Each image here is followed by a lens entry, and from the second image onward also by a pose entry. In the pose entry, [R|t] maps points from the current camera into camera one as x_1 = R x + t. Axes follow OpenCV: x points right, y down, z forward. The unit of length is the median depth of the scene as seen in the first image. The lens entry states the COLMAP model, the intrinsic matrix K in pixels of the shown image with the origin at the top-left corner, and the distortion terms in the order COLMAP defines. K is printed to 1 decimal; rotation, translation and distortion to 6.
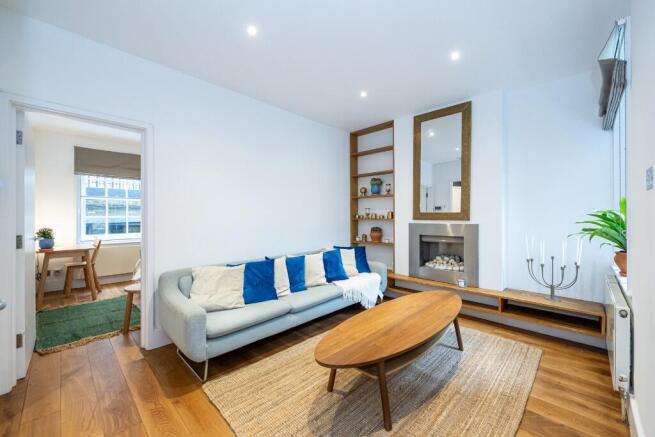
lens RADIAL K [[264.7, 0, 324.9], [0, 264.7, 214.4], [0, 0, 1]] dist [-0.000628, 0.000119]
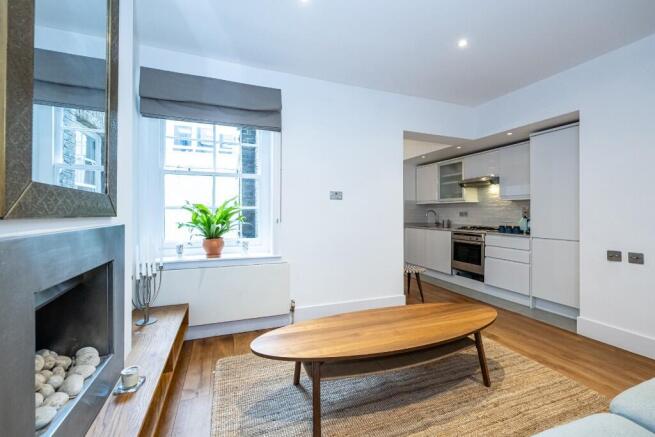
lens RADIAL K [[264.7, 0, 324.9], [0, 264.7, 214.4], [0, 0, 1]] dist [-0.000628, 0.000119]
pose [[-0.909105, -0.000796, 0.416566, 0.091805], [-0.003231, 0.999982, -0.005140, 0.020567], [-0.416554, -0.006019, -0.909091, 1.228693]]
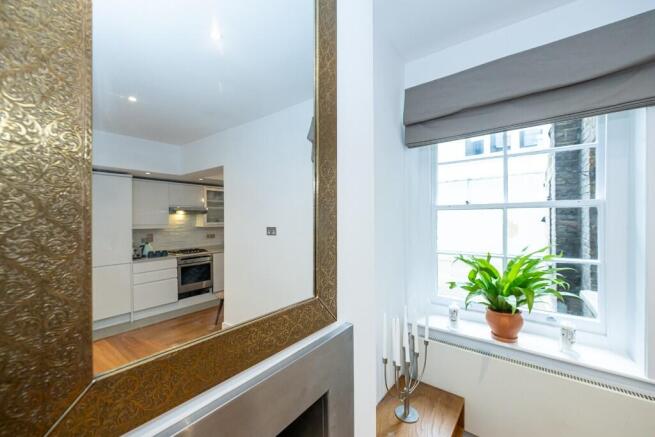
lens RADIAL K [[263.4, 0, 327.5], [0, 263.4, 218.5], [0, 0, 1]] dist [-0.019870, 0.000165]
pose [[-0.128391, 0.015269, 0.991606, 0.278517], [-0.003516, 0.999868, -0.015851, -0.078435], [-0.991717, -0.005522, -0.128320, 1.039898]]
